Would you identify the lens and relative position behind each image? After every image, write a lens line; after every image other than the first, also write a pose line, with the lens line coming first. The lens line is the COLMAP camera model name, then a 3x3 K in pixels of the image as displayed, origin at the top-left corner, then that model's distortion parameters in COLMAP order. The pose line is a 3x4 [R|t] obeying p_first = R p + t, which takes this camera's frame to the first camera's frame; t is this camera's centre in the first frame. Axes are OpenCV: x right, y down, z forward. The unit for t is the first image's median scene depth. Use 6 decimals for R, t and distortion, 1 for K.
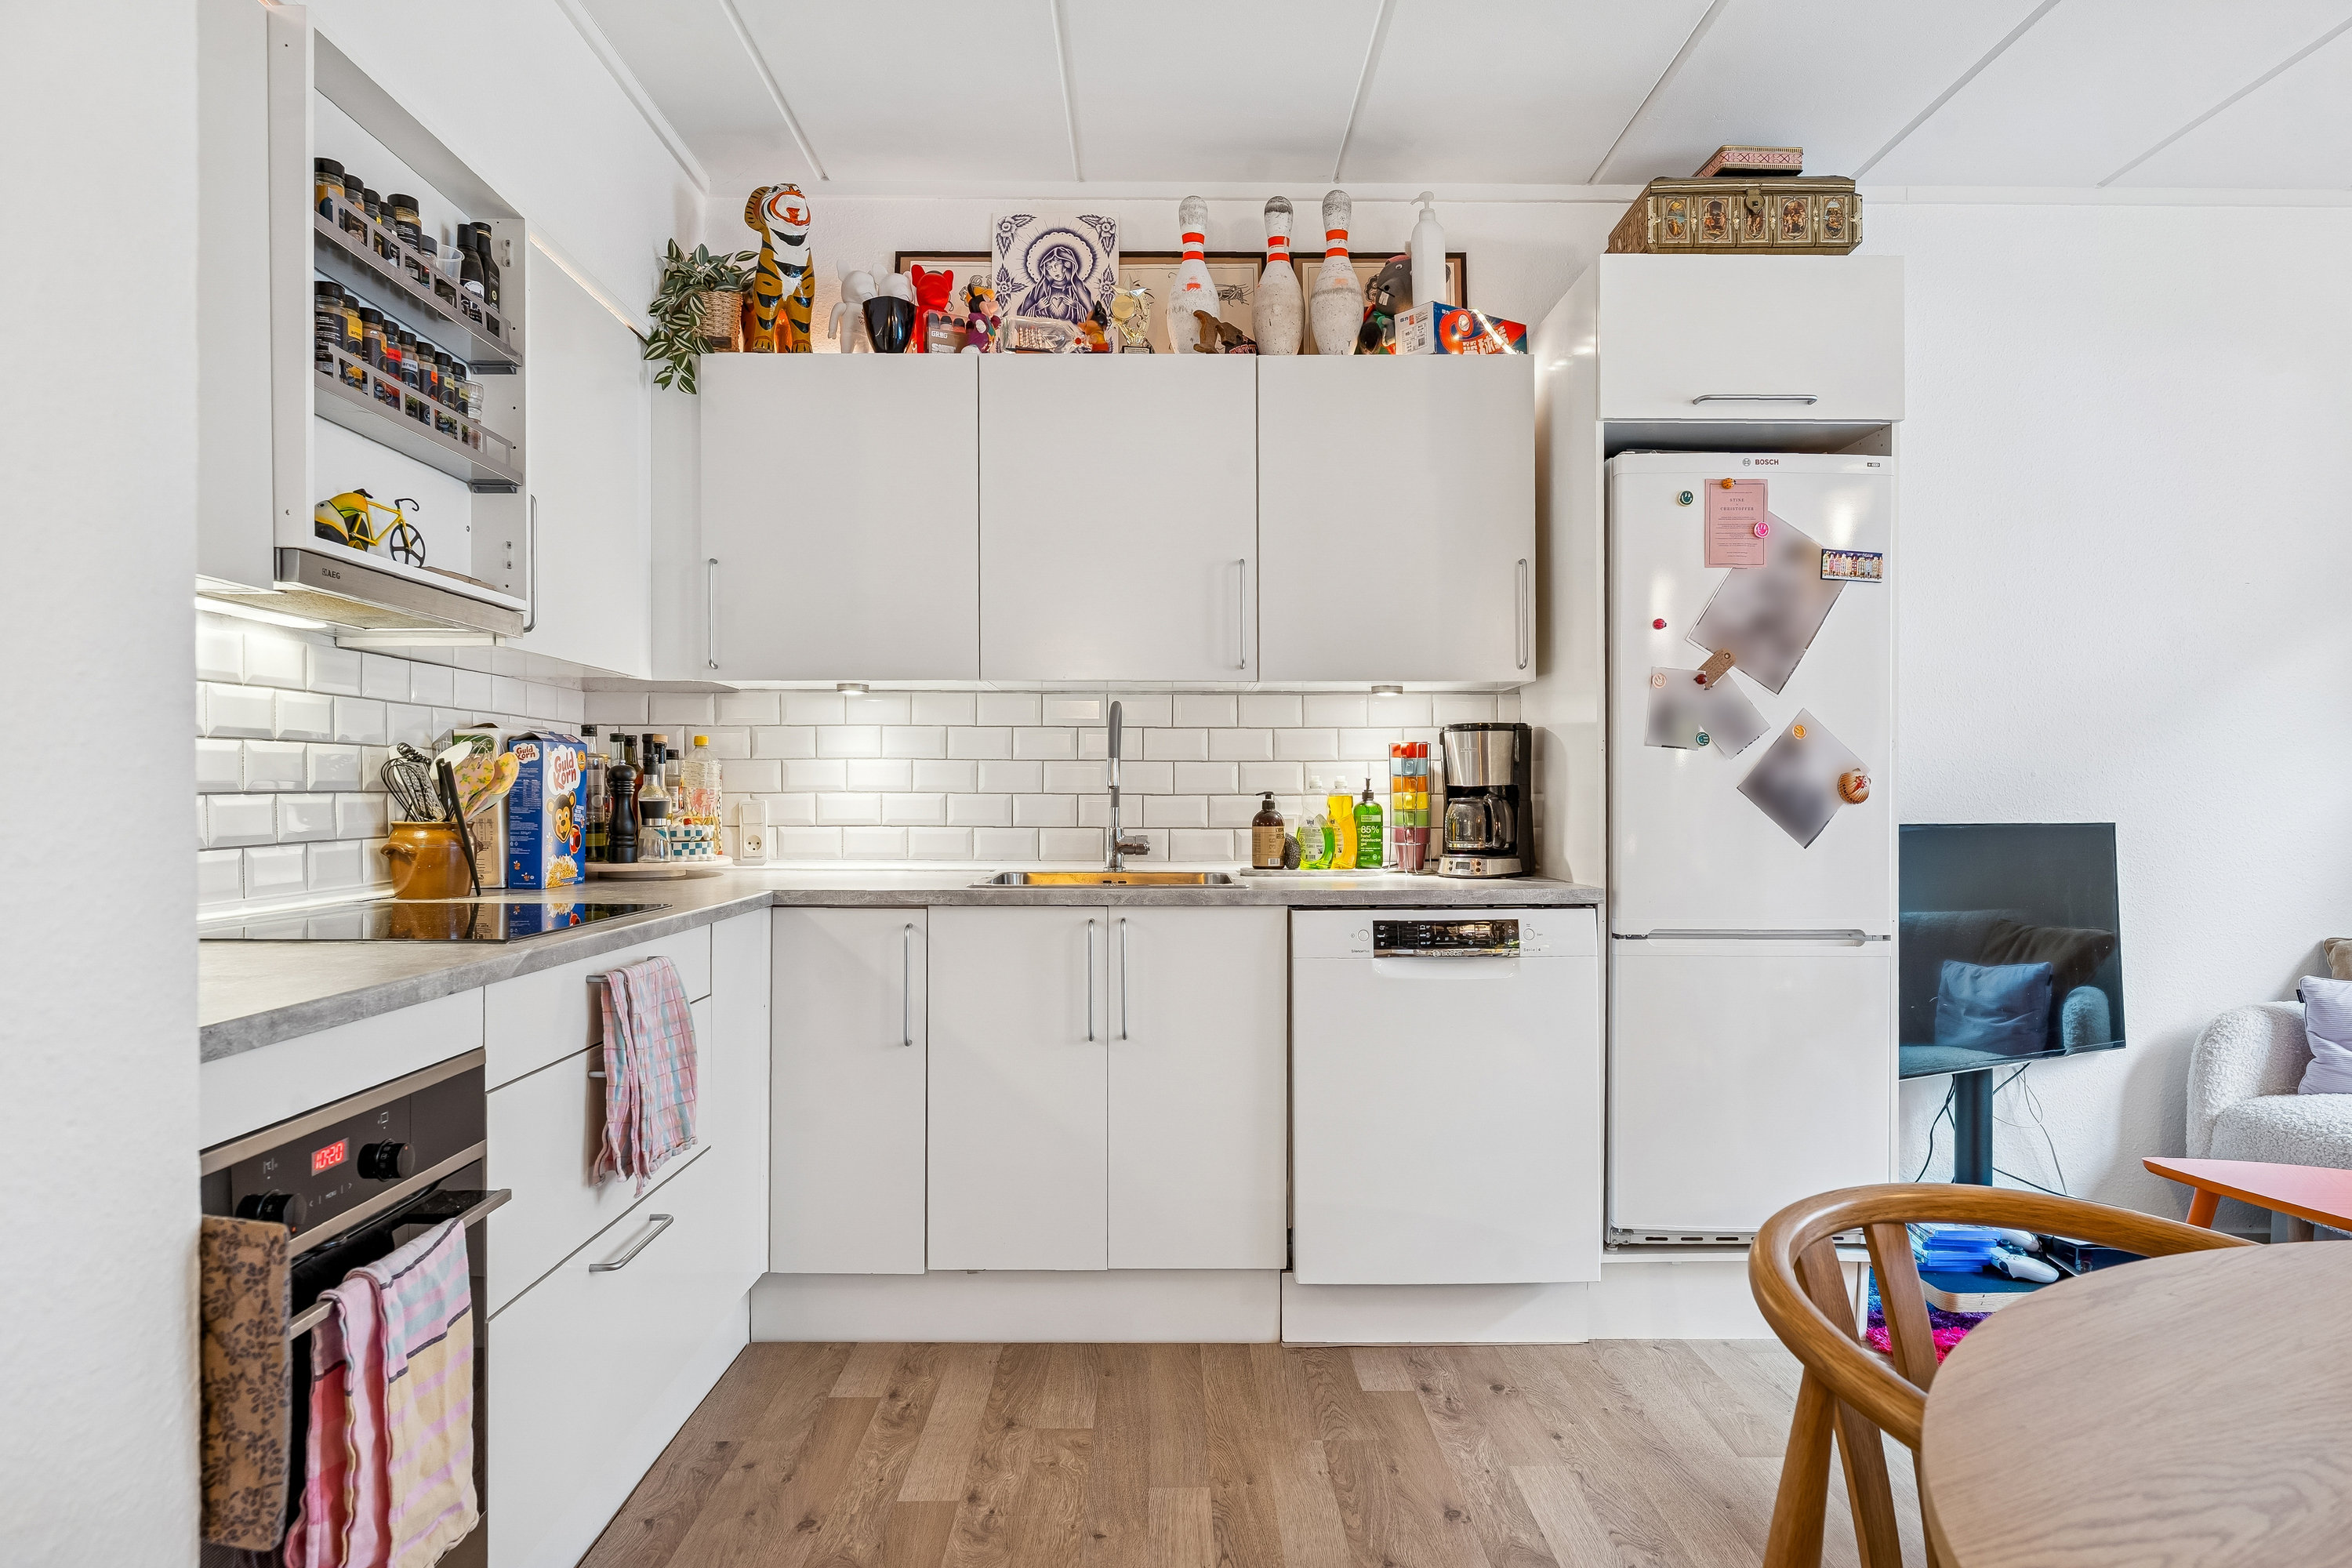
lens RADIAL K [[1407.8, 0, 1181.4], [0, 1407.8, 800.2], [0, 0, 1]] dist [0.001169, 0.001879]
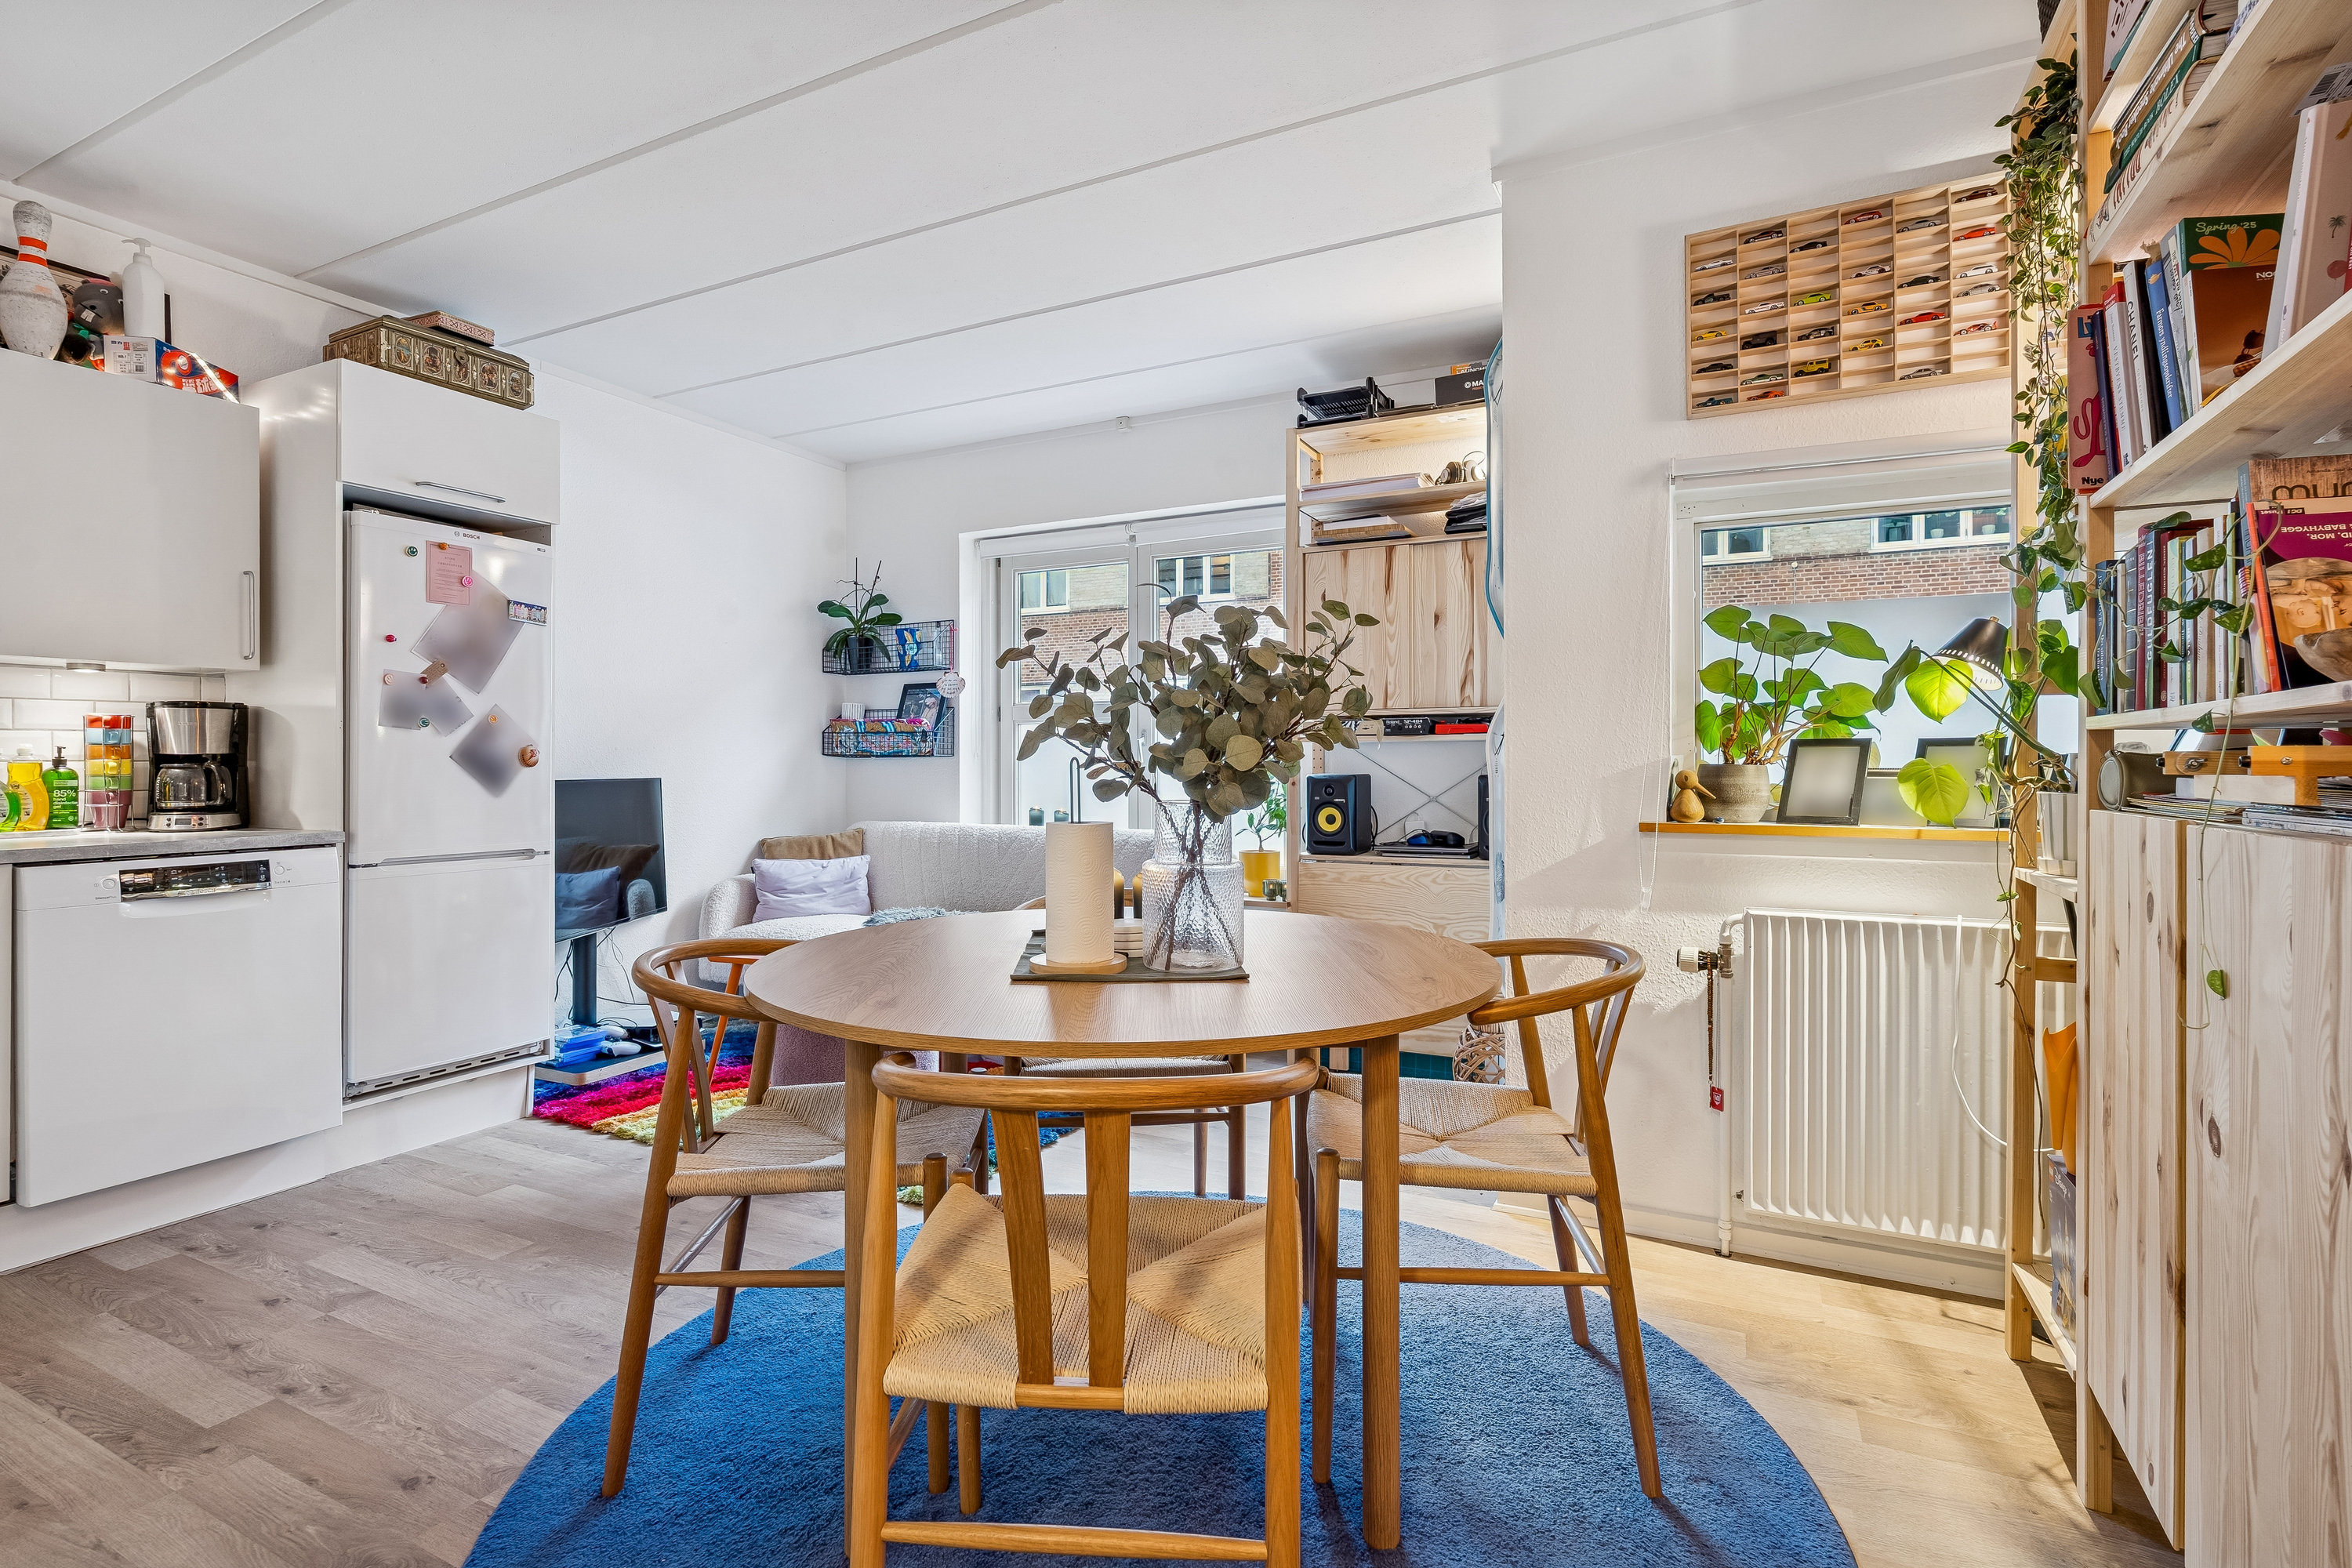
lens RADIAL K [[1098.5, 0, 1190.9], [0, 1098.5, 753.0], [0, 0, 1]] dist [-0.001862, 0.001471]
pose [[0.455264, 0.006088, 0.890336, -0.255361], [0.003943, 0.999953, -0.008853, 0.000570], [-0.890348, 0.007541, 0.455218, -0.187498]]
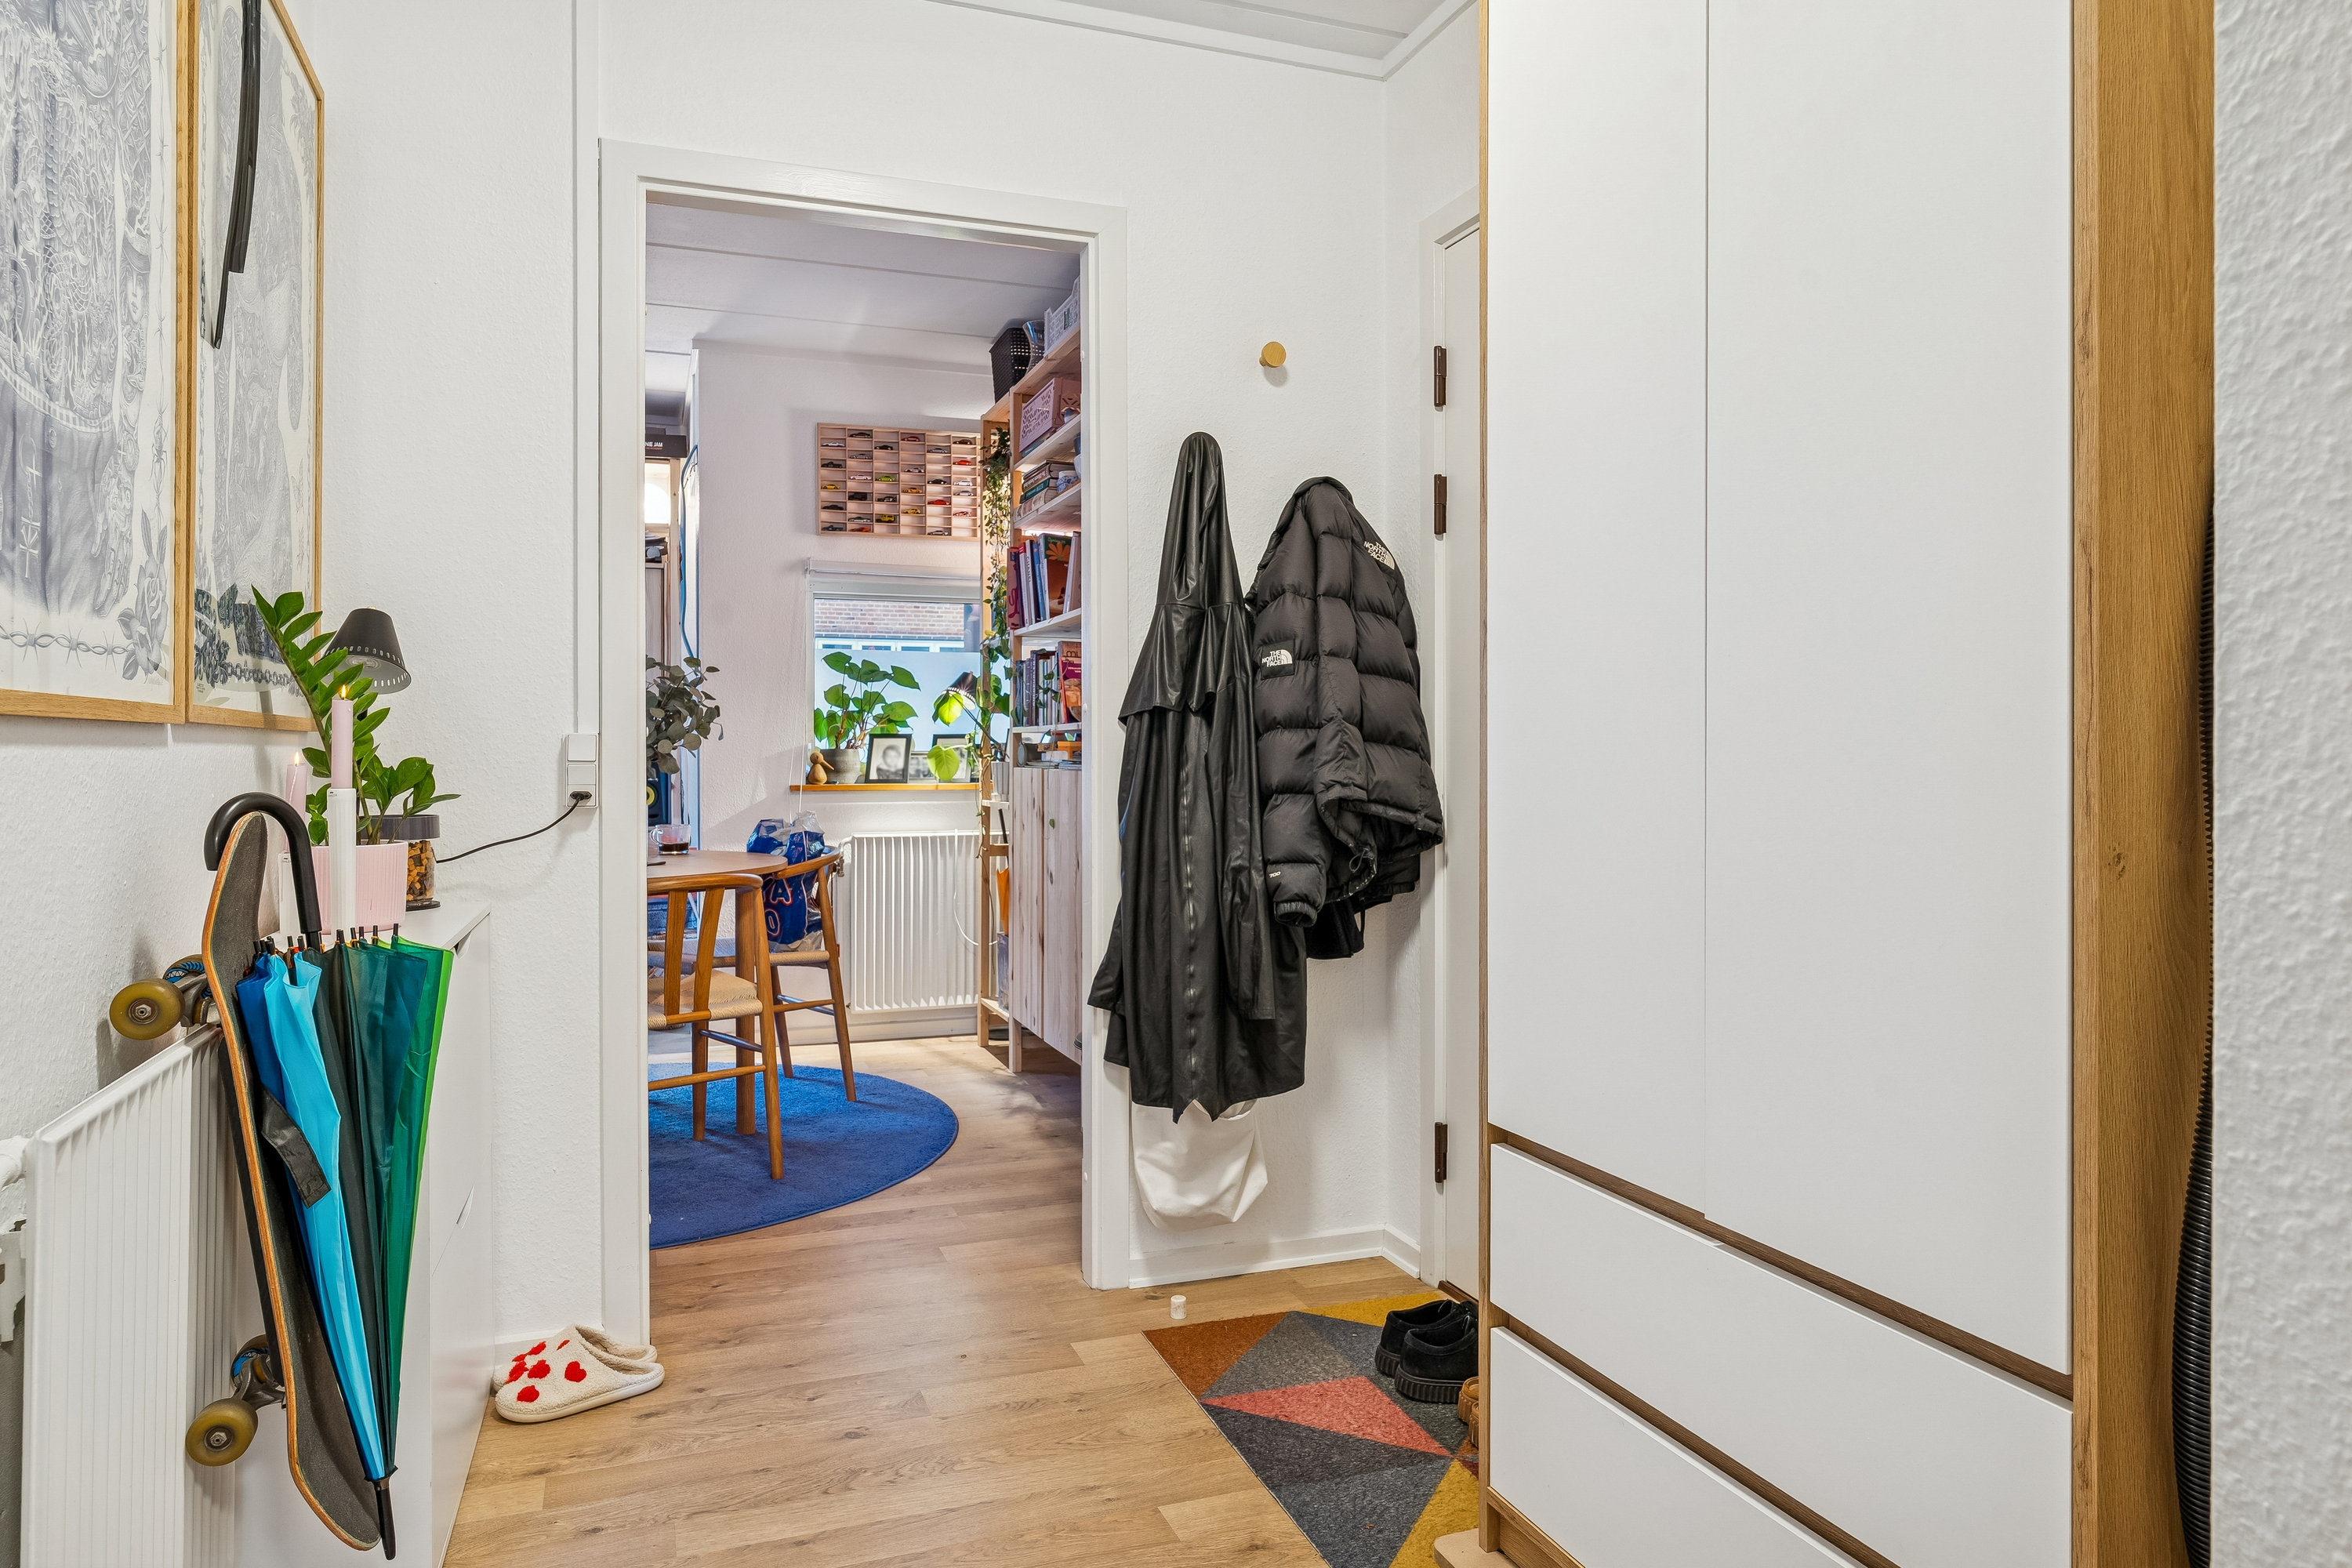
lens RADIAL K [[1403.3, 0, 1171.5], [0, 1403.3, 782.0], [0, 0, 1]] dist [-0.007929, -0.000266]
pose [[-0.338290, -0.023095, 0.940759, -1.185513], [0.004448, 0.999648, 0.026140, 0.000780], [-0.941031, 0.013027, -0.338068, 0.048660]]
